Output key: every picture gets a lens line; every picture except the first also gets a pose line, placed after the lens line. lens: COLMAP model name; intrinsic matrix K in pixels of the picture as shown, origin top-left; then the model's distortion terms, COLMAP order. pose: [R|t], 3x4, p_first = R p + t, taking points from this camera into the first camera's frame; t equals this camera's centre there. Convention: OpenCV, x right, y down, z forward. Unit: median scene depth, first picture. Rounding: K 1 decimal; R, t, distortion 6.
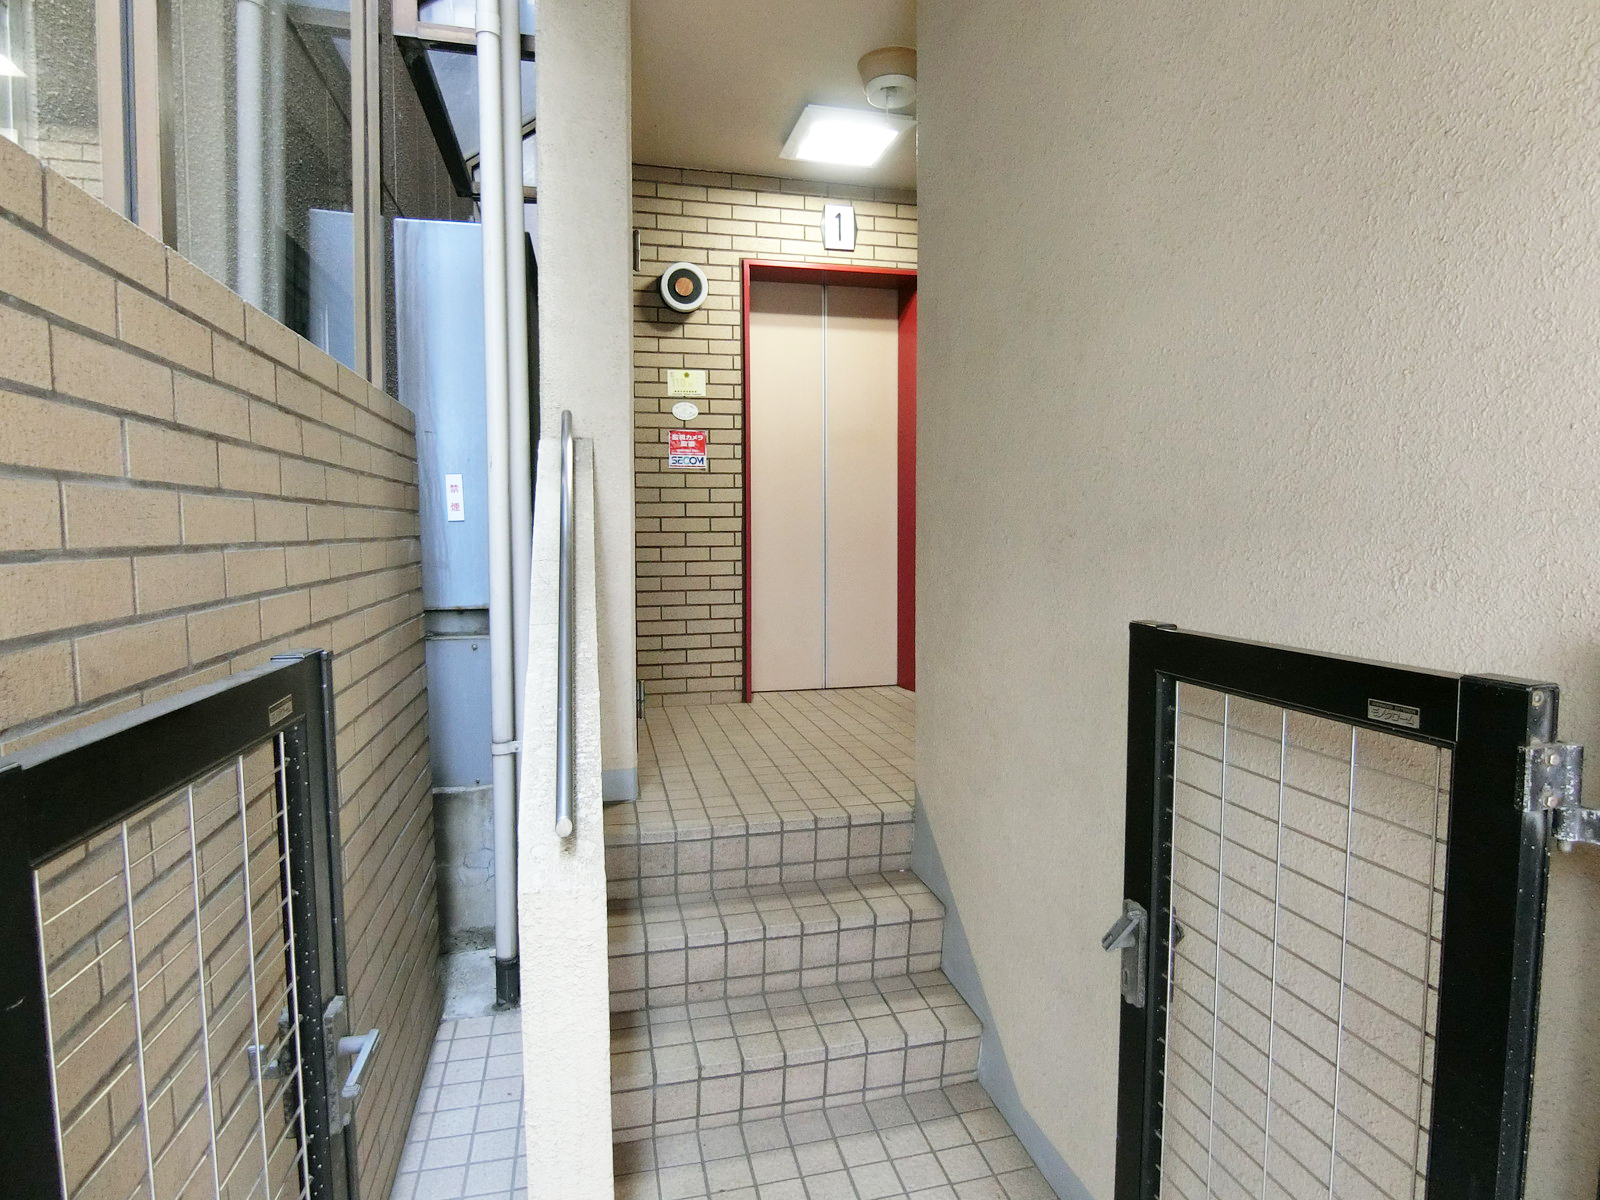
lens RADIAL K [[891.9, 0, 792.1], [0, 891.9, 600.6], [0, 0, 1]] dist [-0.000952, -0.017078]
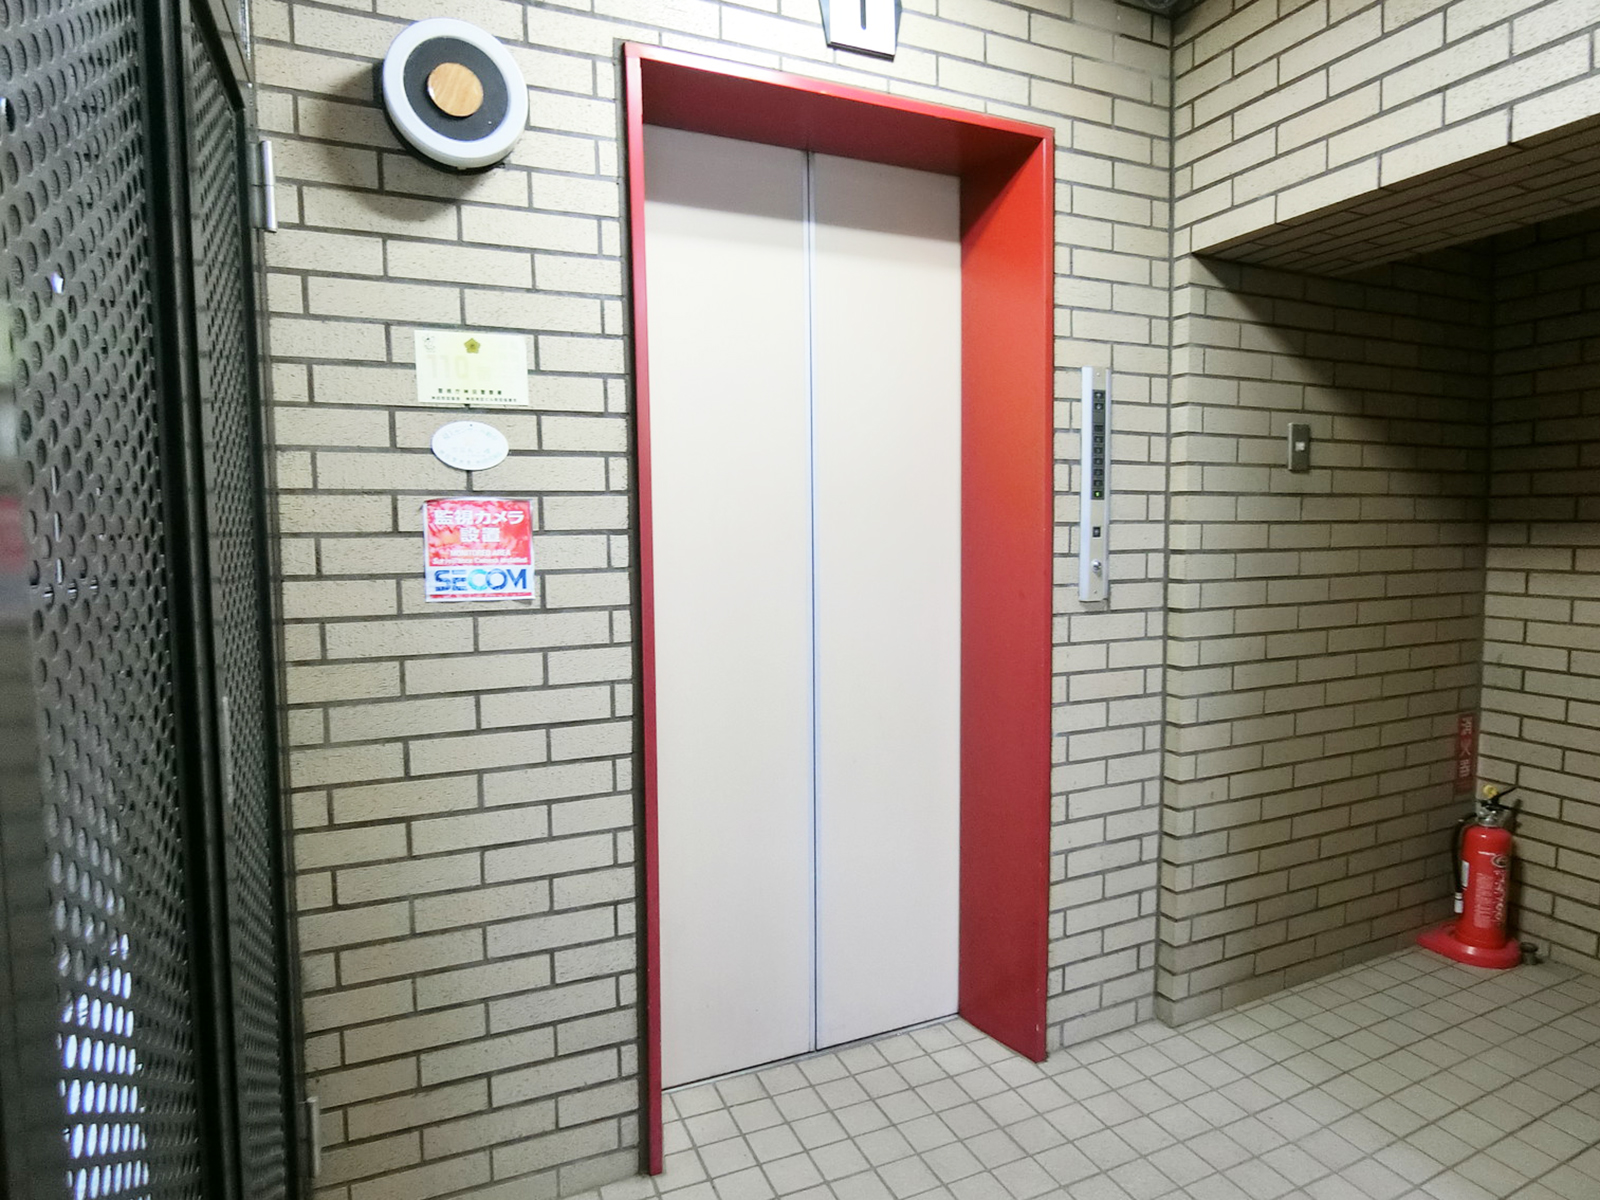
lens RADIAL K [[891.9, 0, 803.8], [0, 891.9, 596.7], [0, 0, 1]] dist [-0.000952, -0.017078]
pose [[0.985526, -0.017544, 0.168612, -0.047660], [0.015572, 0.999794, 0.013006, -0.152259], [-0.168806, -0.010192, 0.985597, 0.612778]]
